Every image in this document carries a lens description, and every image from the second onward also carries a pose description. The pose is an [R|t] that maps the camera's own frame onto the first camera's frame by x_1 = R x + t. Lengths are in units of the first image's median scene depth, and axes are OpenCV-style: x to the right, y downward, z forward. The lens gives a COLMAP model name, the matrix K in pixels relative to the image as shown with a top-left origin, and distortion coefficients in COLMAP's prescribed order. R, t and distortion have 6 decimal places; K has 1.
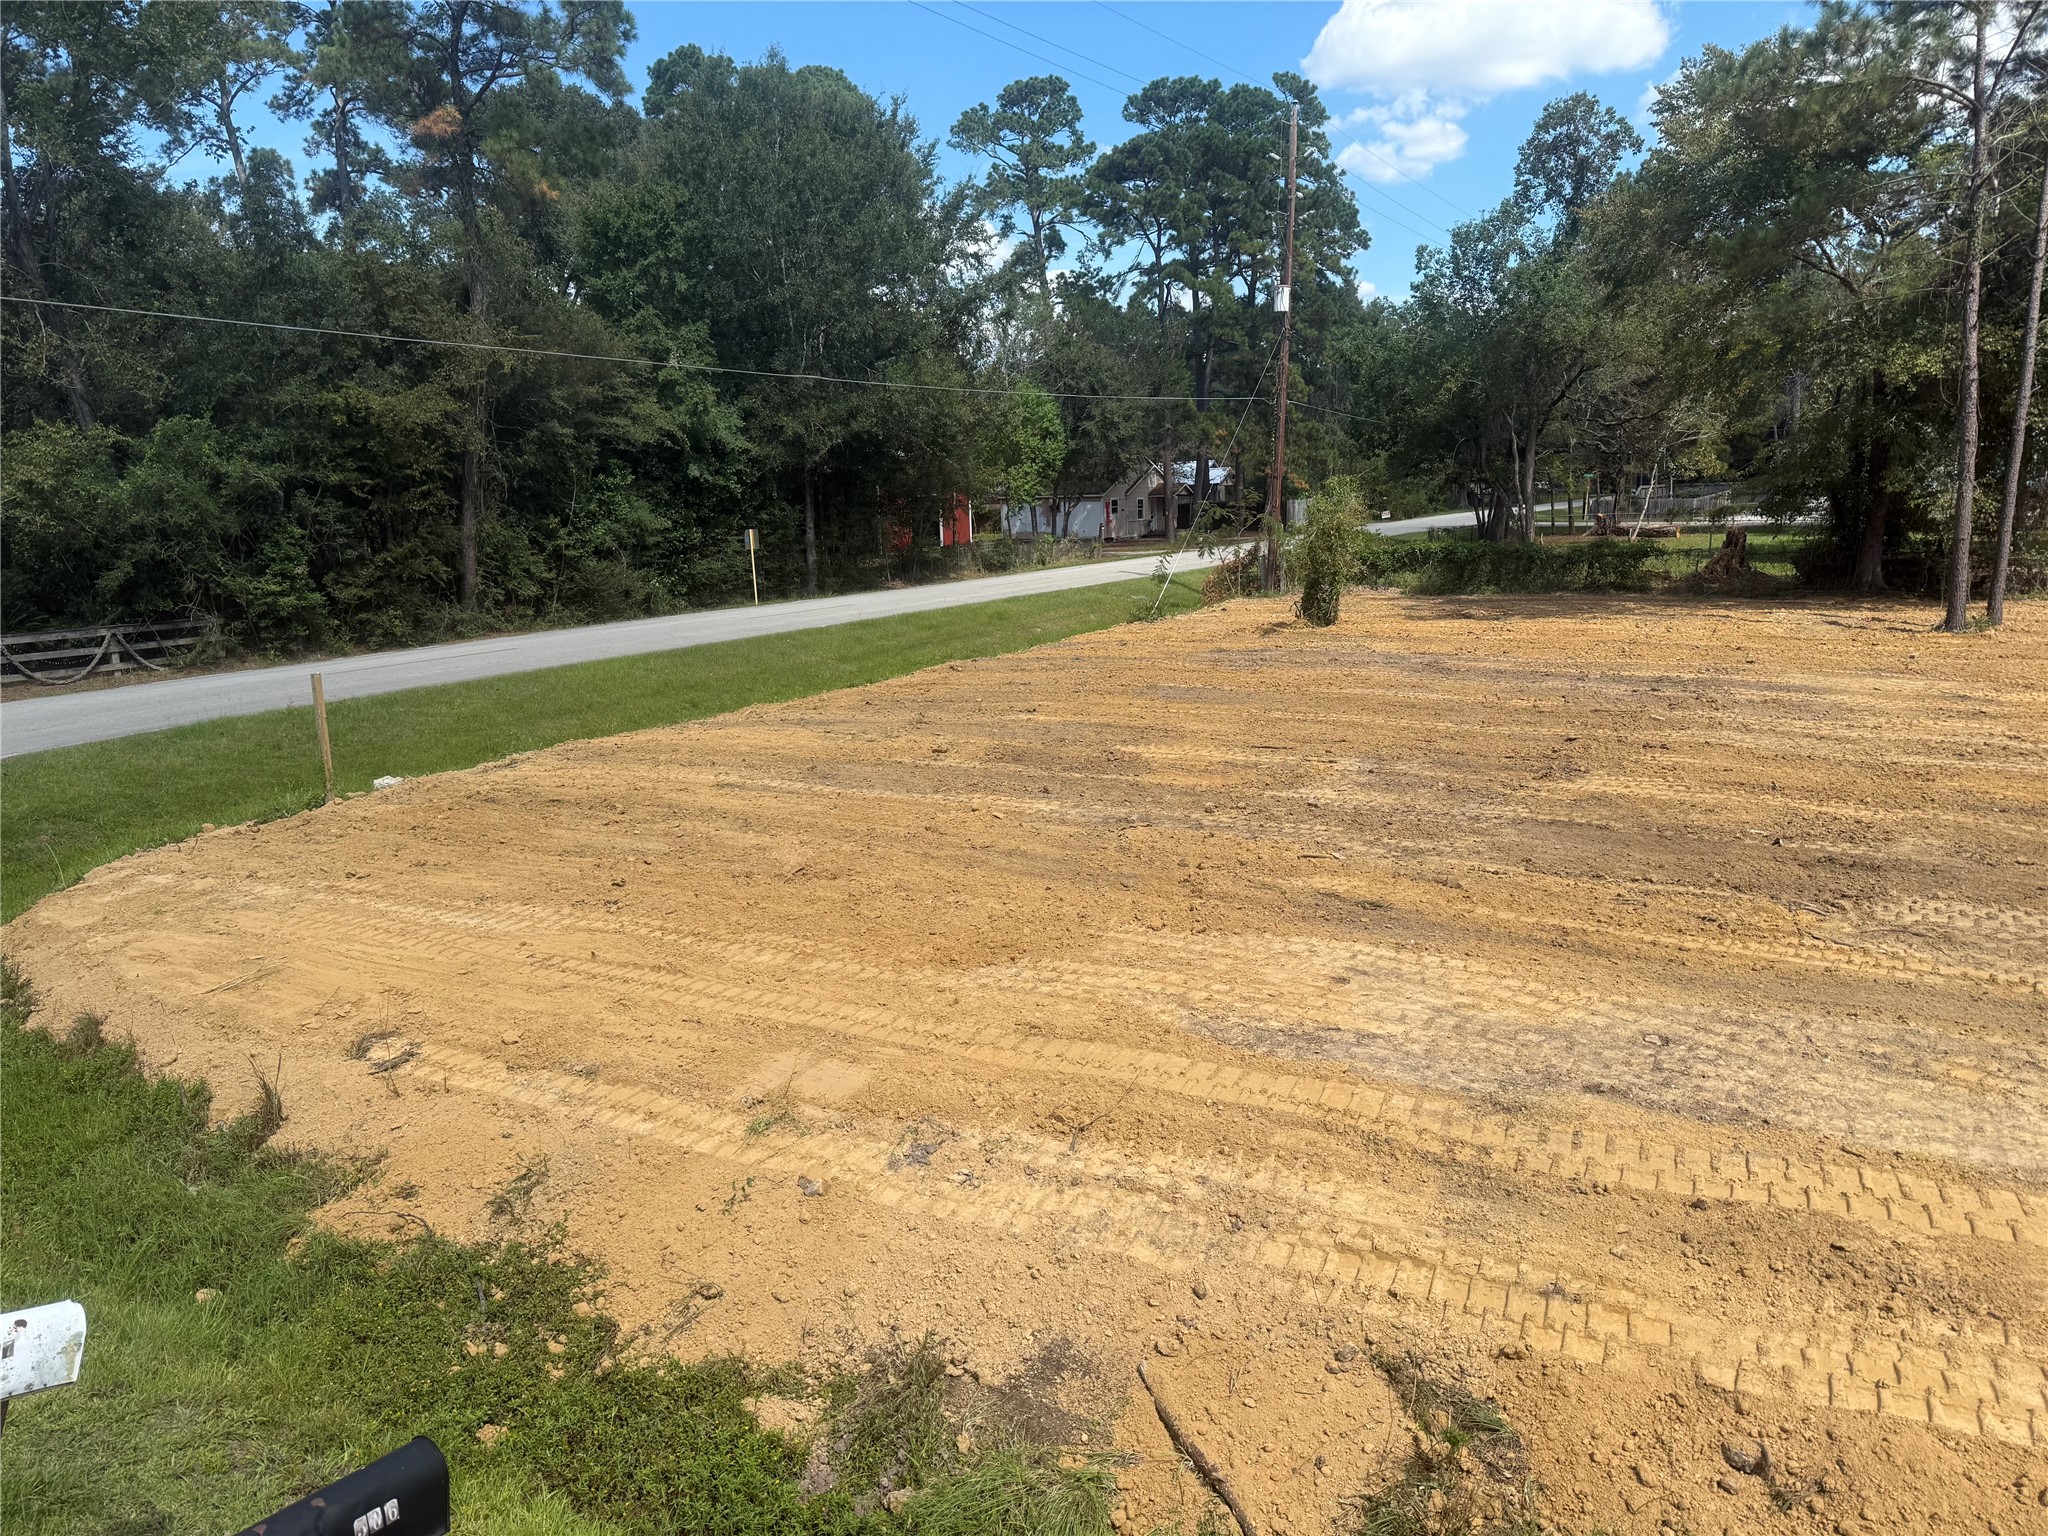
lens RADIAL K [[1432.5, 0, 1026.9], [0, 1432.5, 755.6], [0, 0, 1]] dist [0.088158, -0.119586]
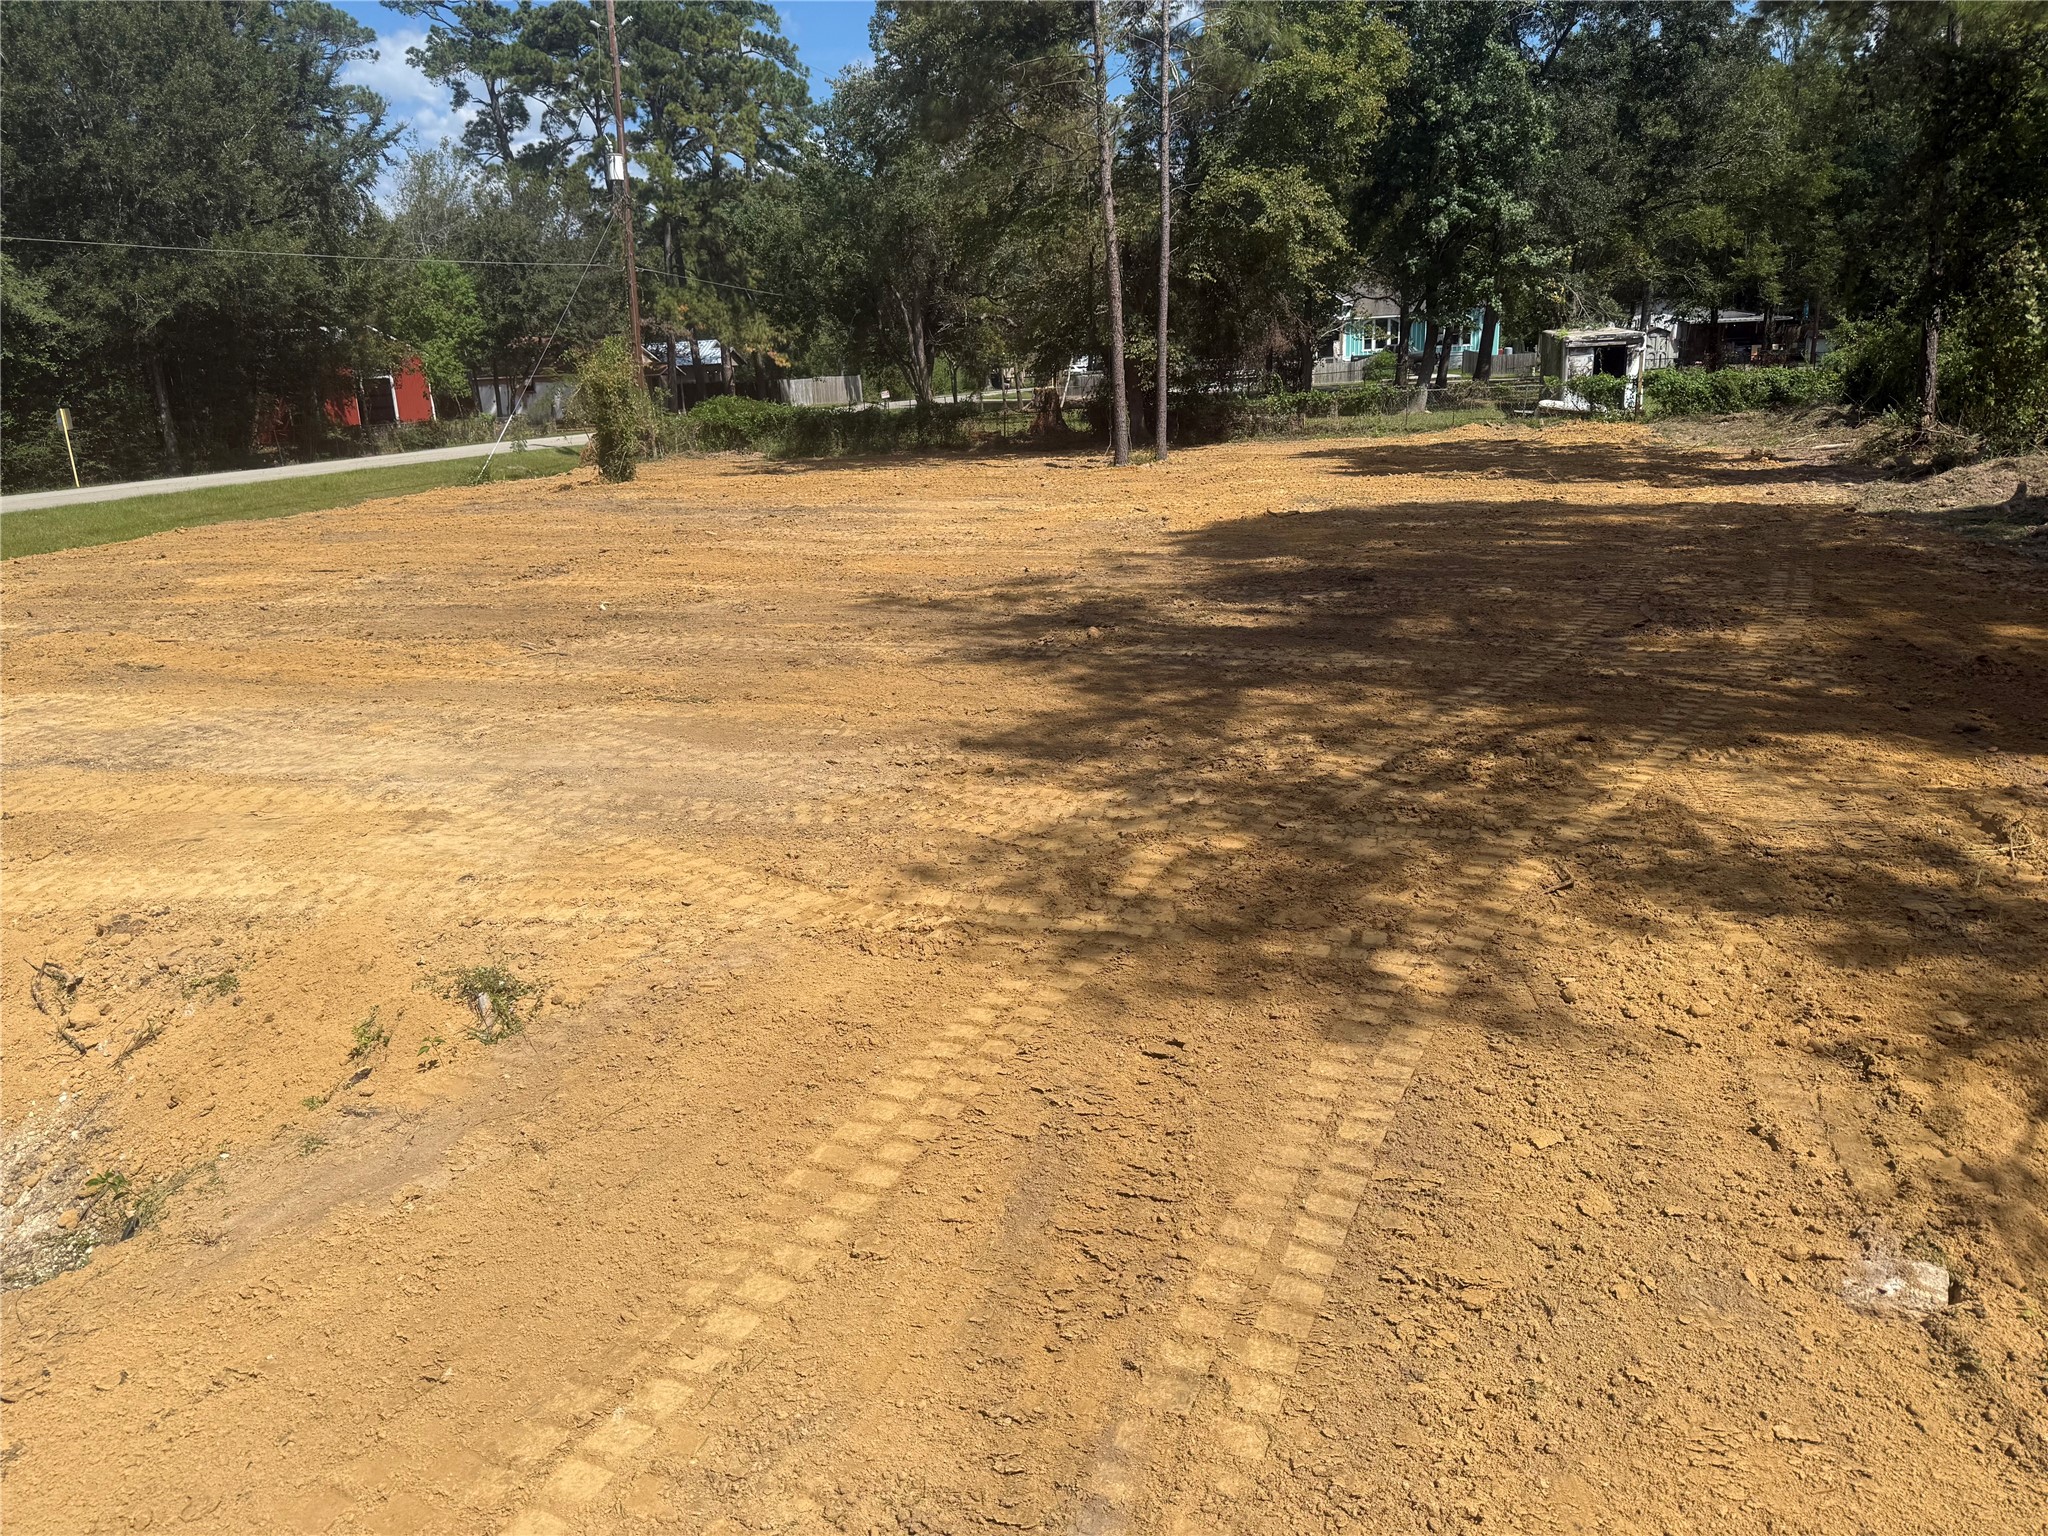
lens RADIAL K [[1421.8, 0, 1011.0], [0, 1421.8, 763.2], [0, 0, 1]] dist [0.079440, -0.105374]
pose [[0.967403, -0.084522, 0.238722, 0.194595], [0.066013, 0.994234, 0.084508, 0.040104], [-0.244488, -0.065995, 0.967404, -0.091024]]
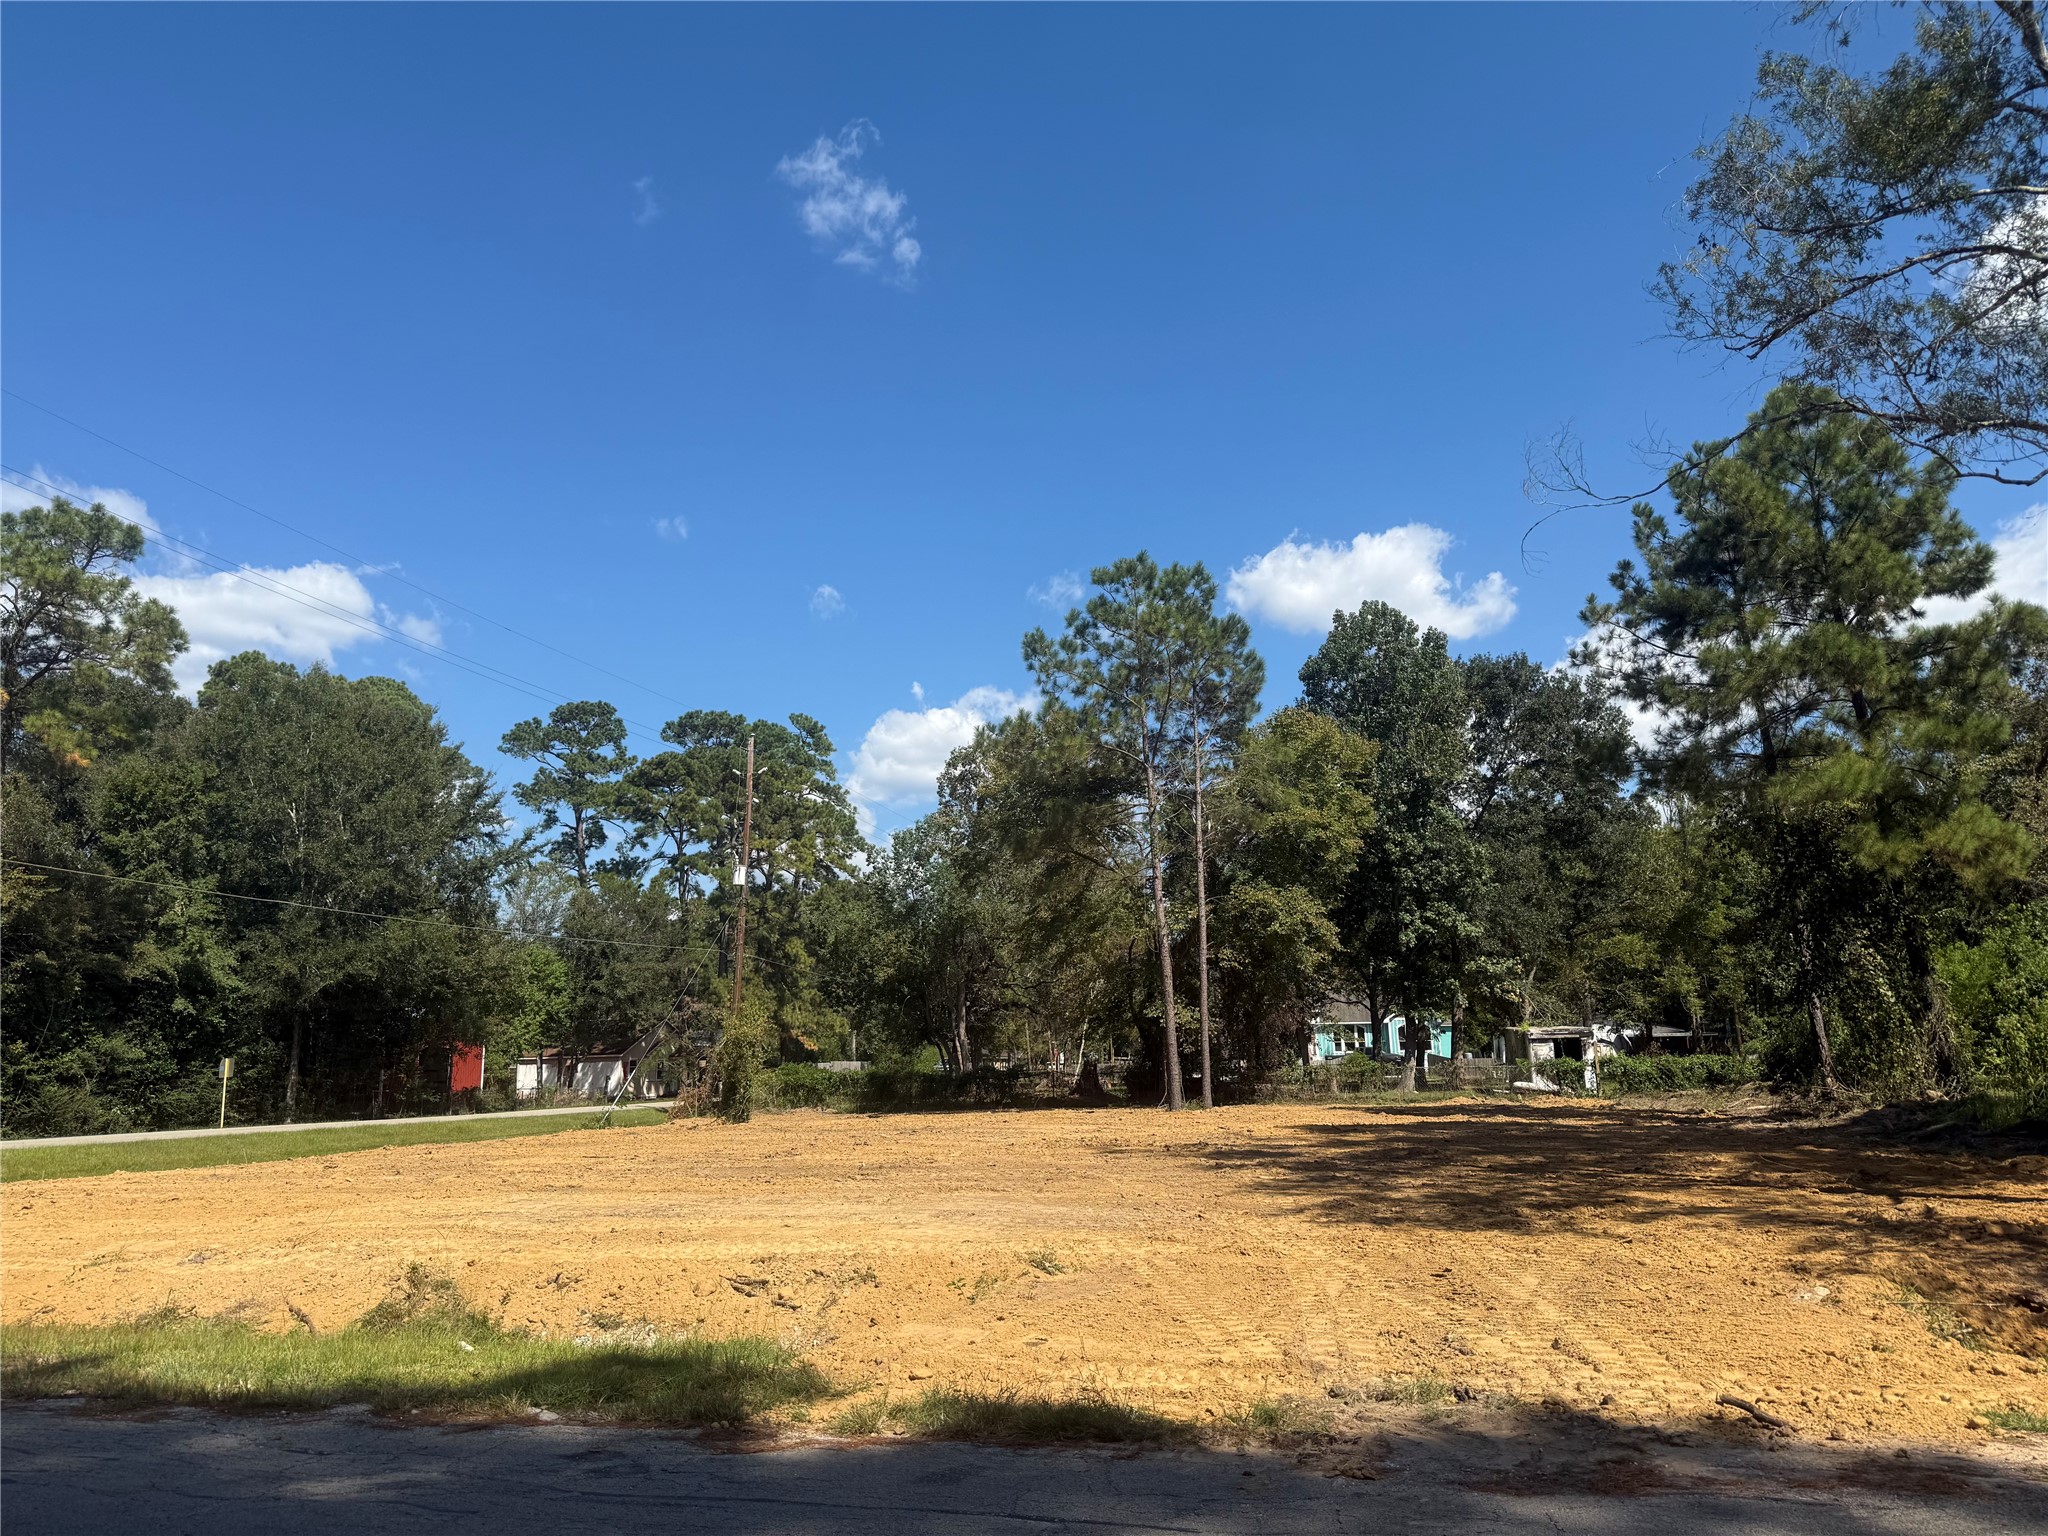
lens RADIAL K [[1414.9, 0, 1024.0], [0, 1414.9, 768.0], [0, 0, 1]] dist [0.074651, -0.100665]
pose [[0.959231, 0.062905, 0.275535, 0.079857], [0.049434, 0.922544, -0.382712, 0.094486], [-0.278268, 0.380730, 0.881823, -0.219511]]
